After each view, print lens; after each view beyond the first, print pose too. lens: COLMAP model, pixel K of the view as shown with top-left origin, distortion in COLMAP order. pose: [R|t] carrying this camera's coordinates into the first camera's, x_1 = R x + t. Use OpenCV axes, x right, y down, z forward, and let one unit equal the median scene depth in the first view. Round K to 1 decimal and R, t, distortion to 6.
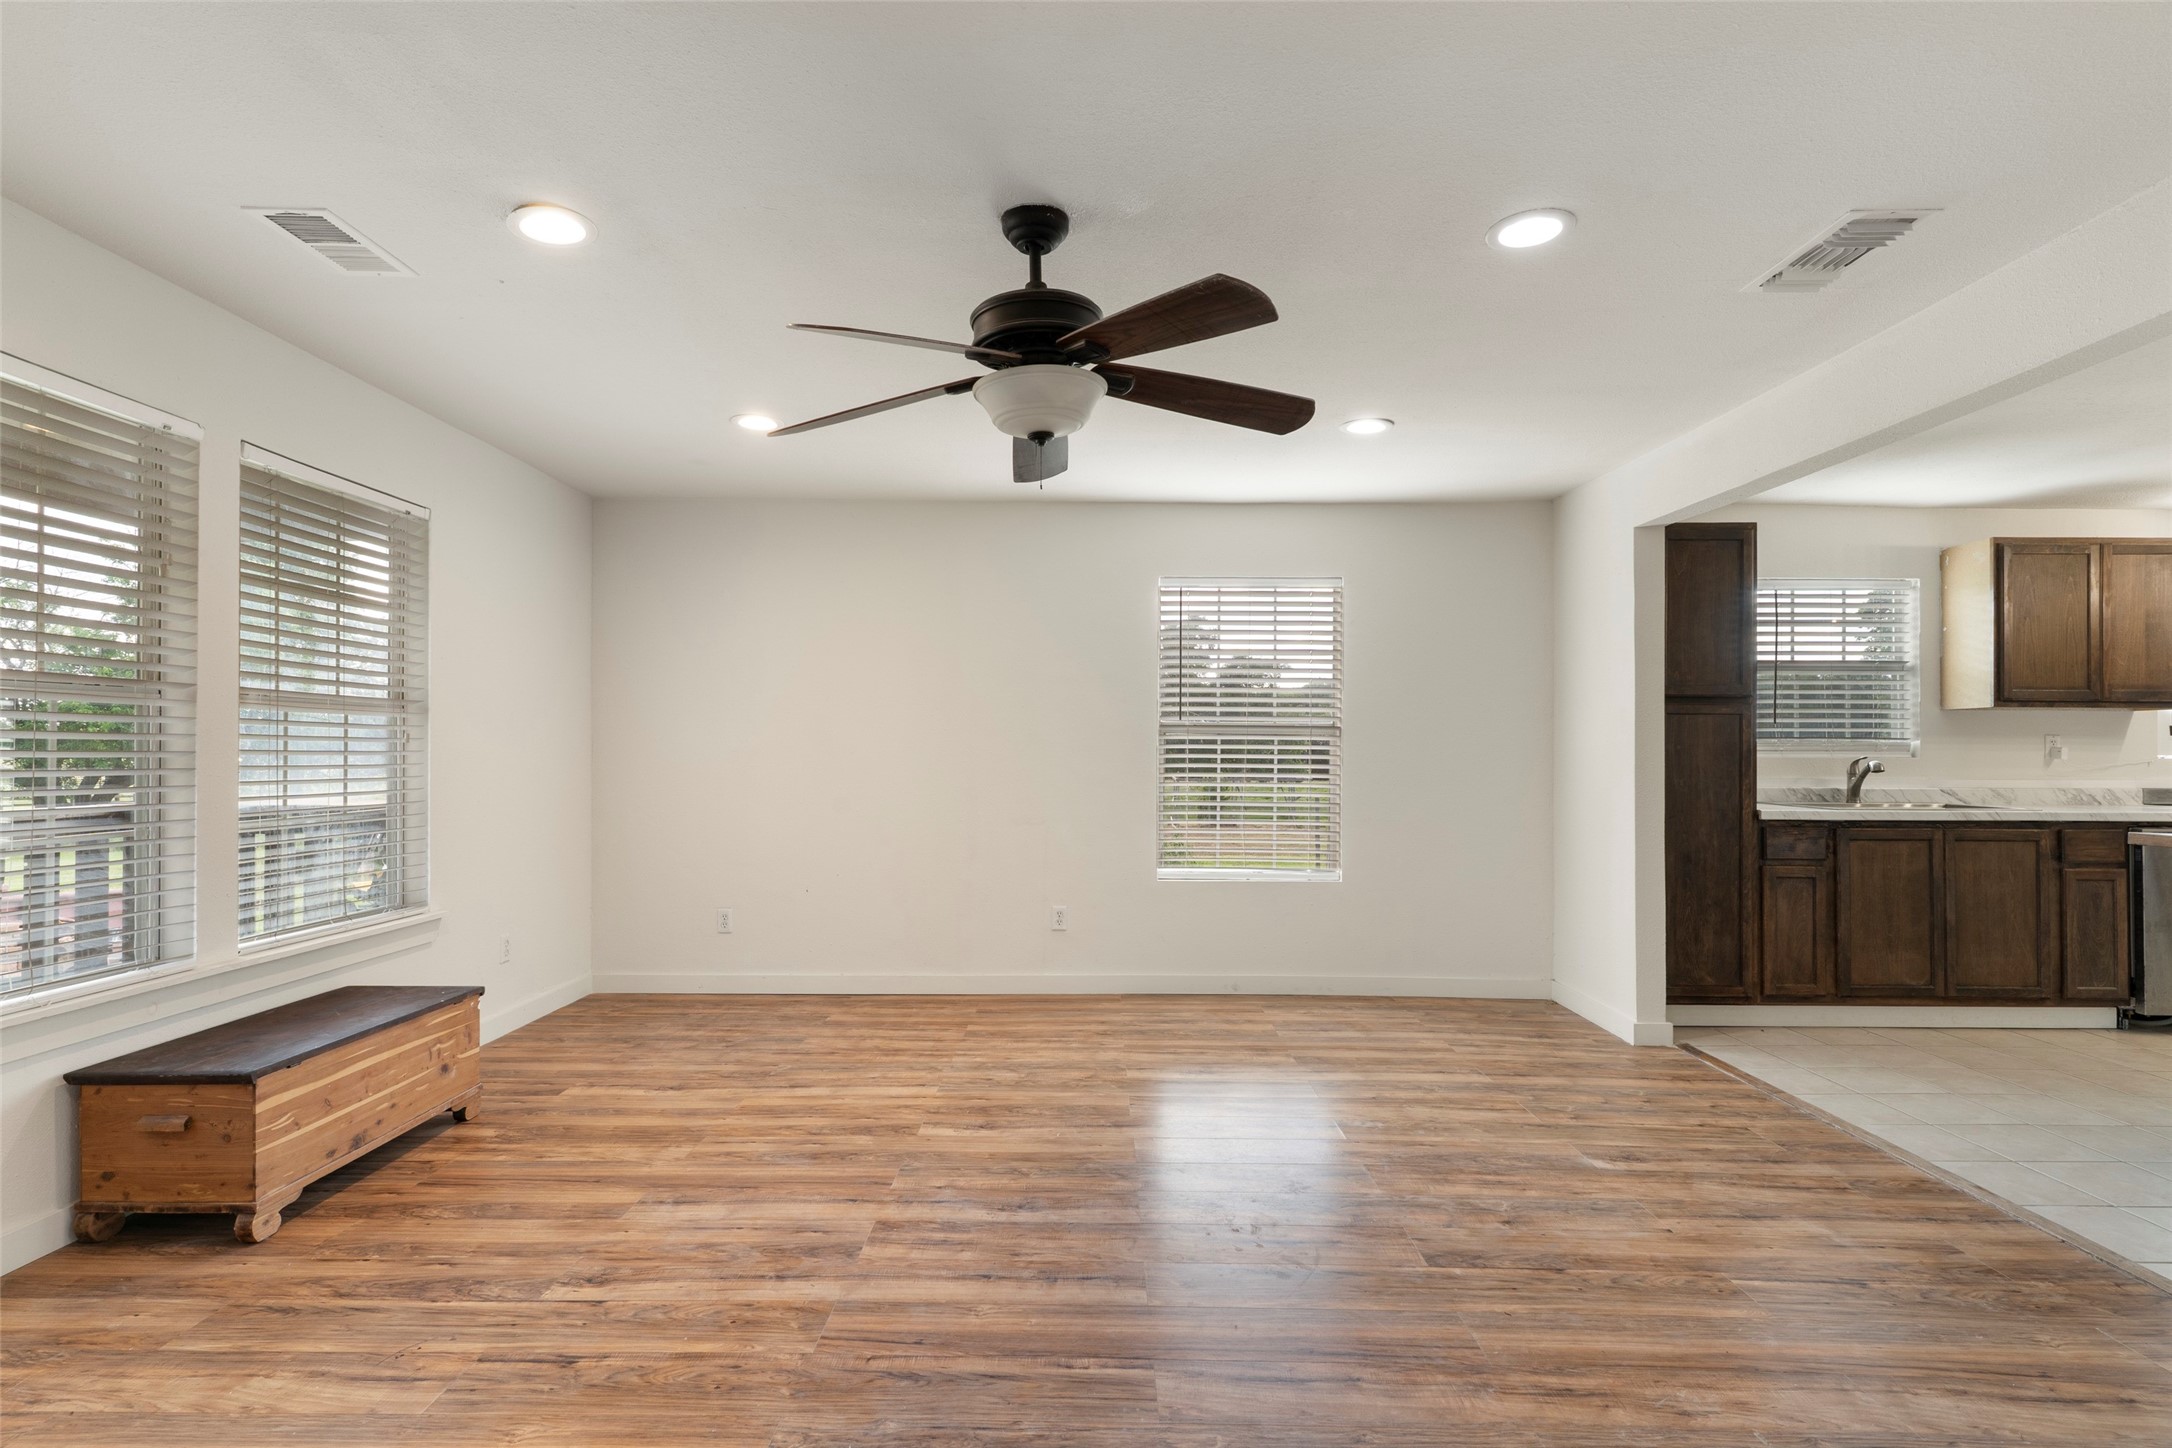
lens RADIAL K [[1065.5, 0, 1086.0], [0, 1065.5, 724.0], [0, 0, 1]] dist [-0.003367, -0.000490]
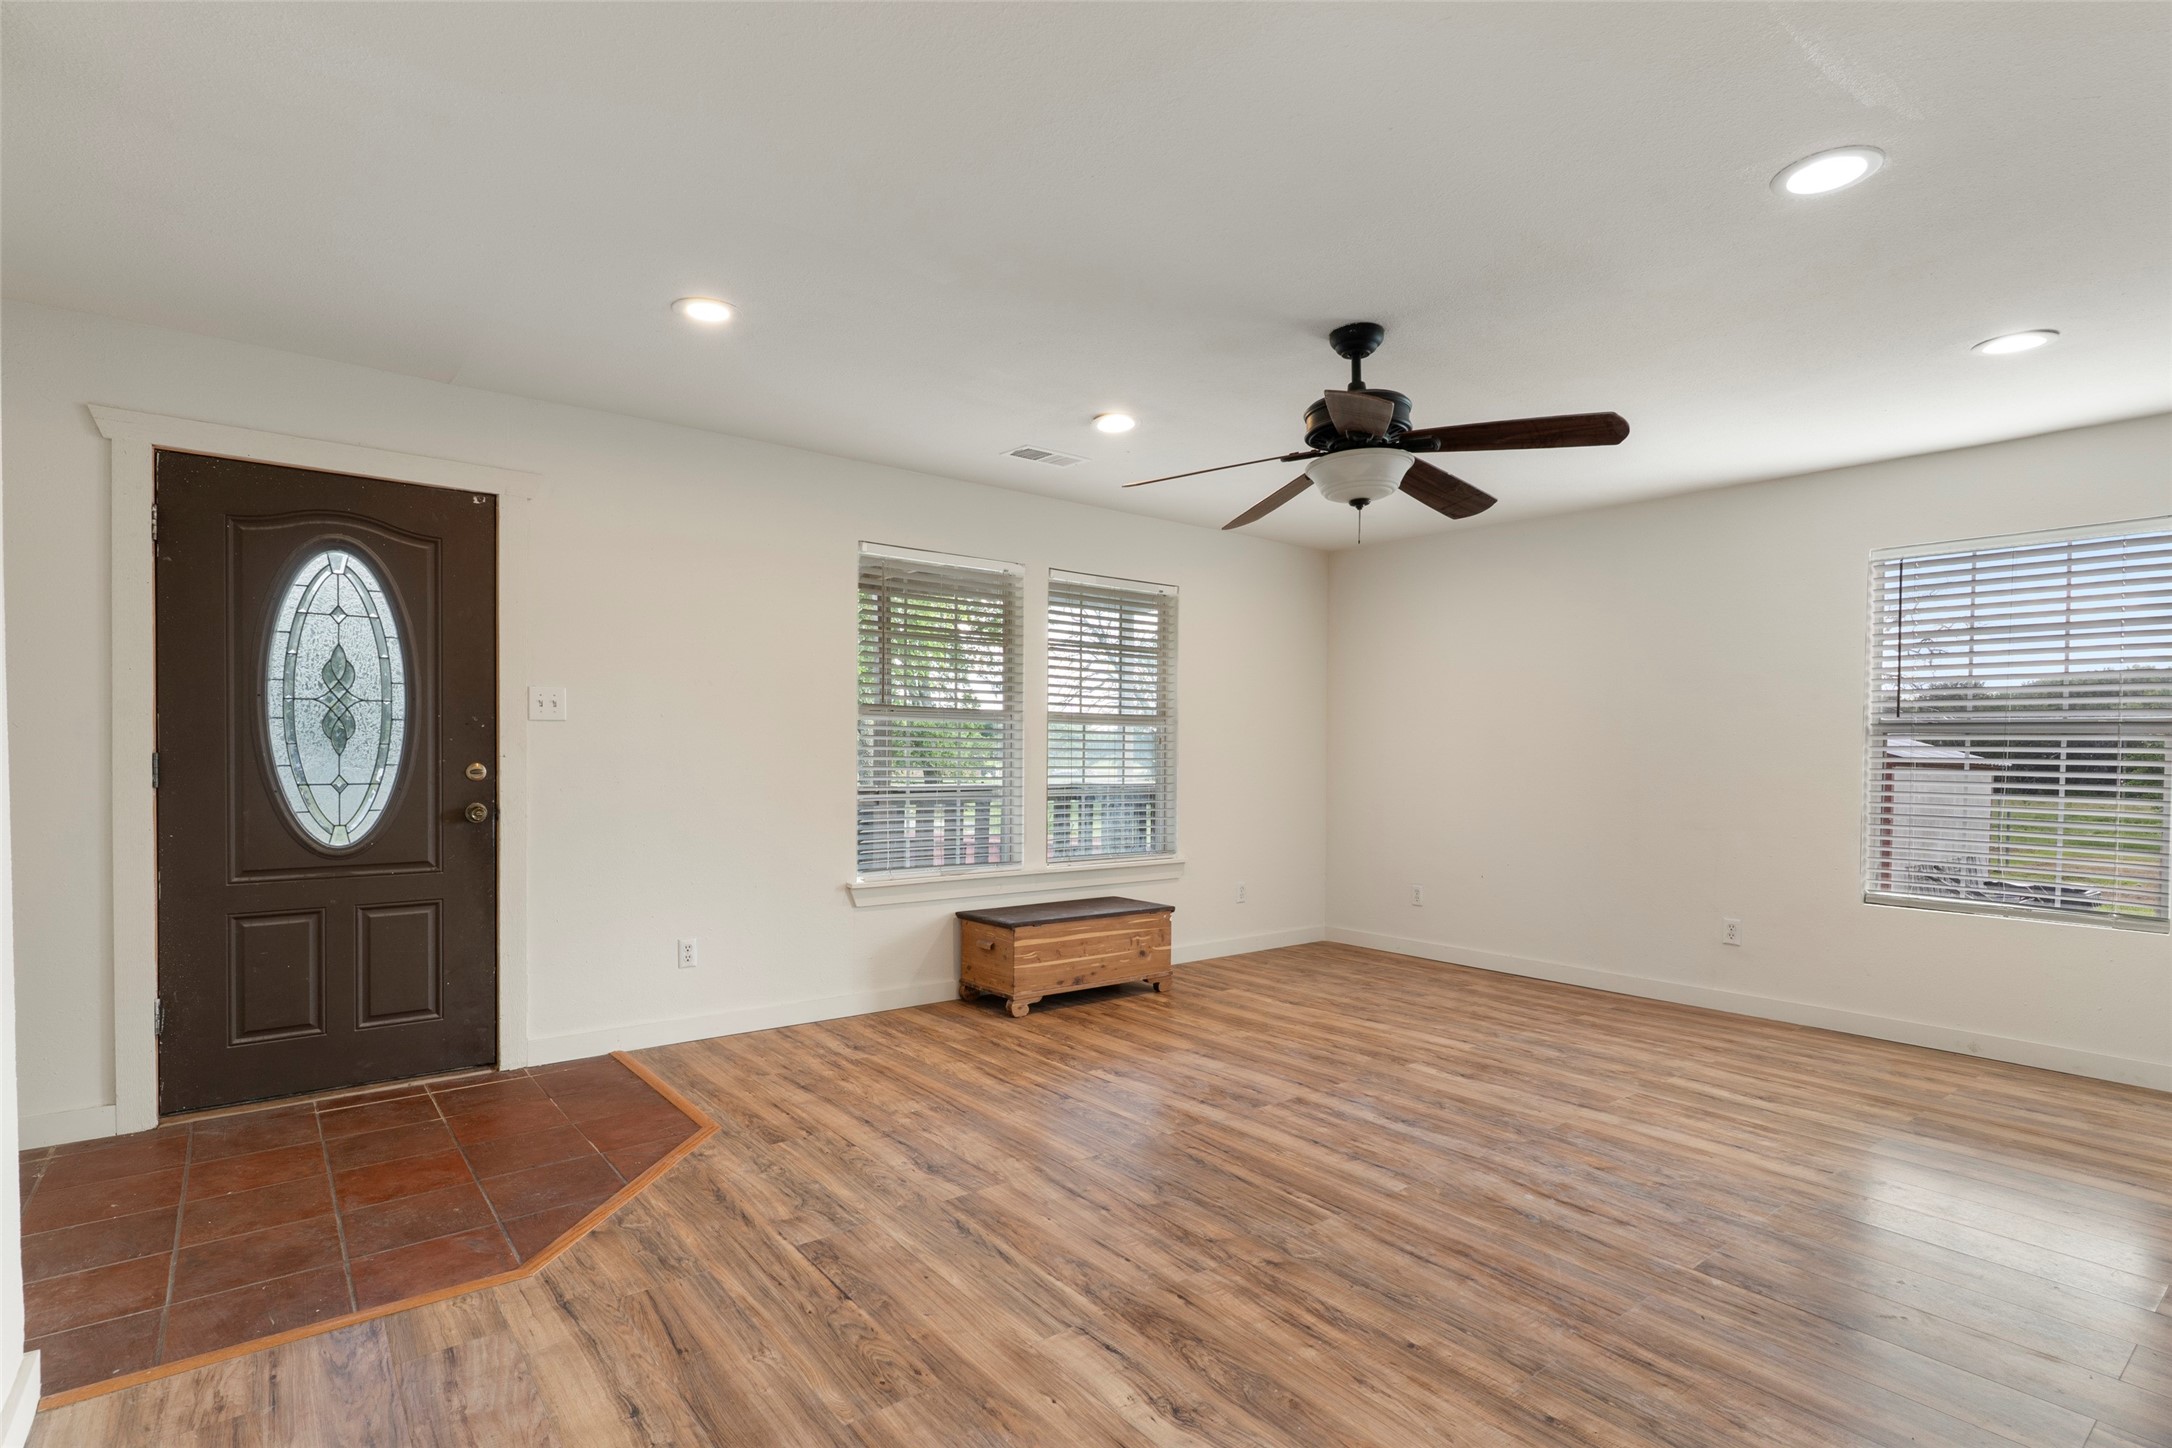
lens RADIAL K [[1055.6, 0, 1086.0], [0, 1055.6, 724.0], [0, 0, 1]] dist [0.000455, 0.000353]
pose [[0.637496, -0.015583, -0.770296, 0.566219], [0.012010, 0.999875, -0.010288, 0.004220], [0.770360, -0.002692, 0.637603, -0.048272]]
